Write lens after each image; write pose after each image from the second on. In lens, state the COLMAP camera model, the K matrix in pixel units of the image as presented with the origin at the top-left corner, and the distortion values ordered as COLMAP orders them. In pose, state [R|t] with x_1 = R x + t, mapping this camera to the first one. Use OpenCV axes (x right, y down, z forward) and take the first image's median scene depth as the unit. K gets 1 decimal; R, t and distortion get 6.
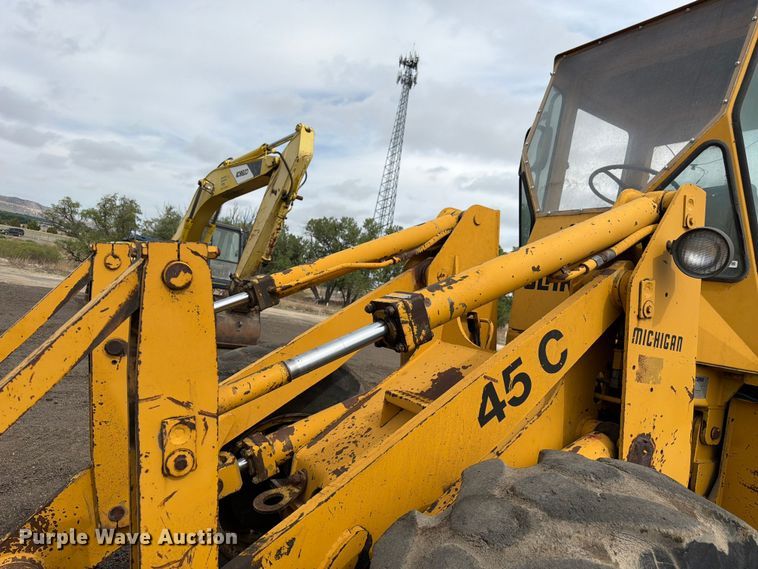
lens RADIAL K [[529.3, 0, 381.9], [0, 529.3, 289.3], [0, 0, 1]] dist [0.123428, -0.198816]
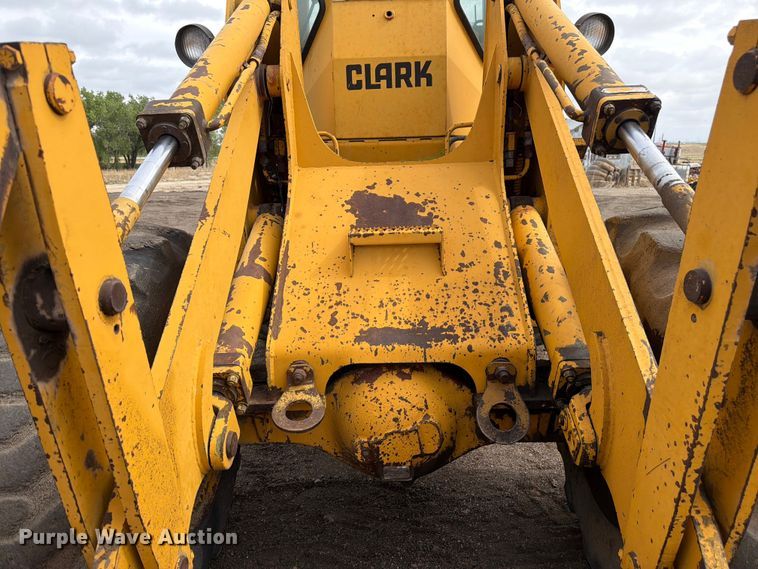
lens RADIAL K [[529.3, 0, 381.9], [0, 529.3, 289.3], [0, 0, 1]] dist [0.123428, -0.198816]
pose [[0.548684, -0.372744, 0.748337, -0.123222], [0.097831, 0.917584, 0.385316, -0.008786], [-0.830286, -0.138206, 0.539930, 0.099835]]
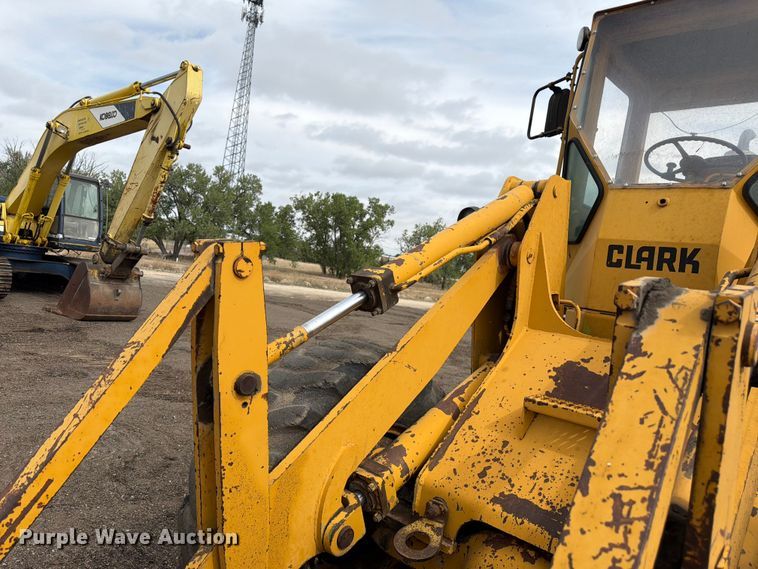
lens RADIAL K [[535.4, 0, 379.0], [0, 535.4, 284.5], [0, 0, 1]] dist [0.000904, -0.004735]
pose [[0.963948, -0.044318, 0.262375, -0.088549], [0.022042, 0.995943, 0.087244, -0.014760], [-0.265177, -0.078316, 0.961014, 0.048395]]
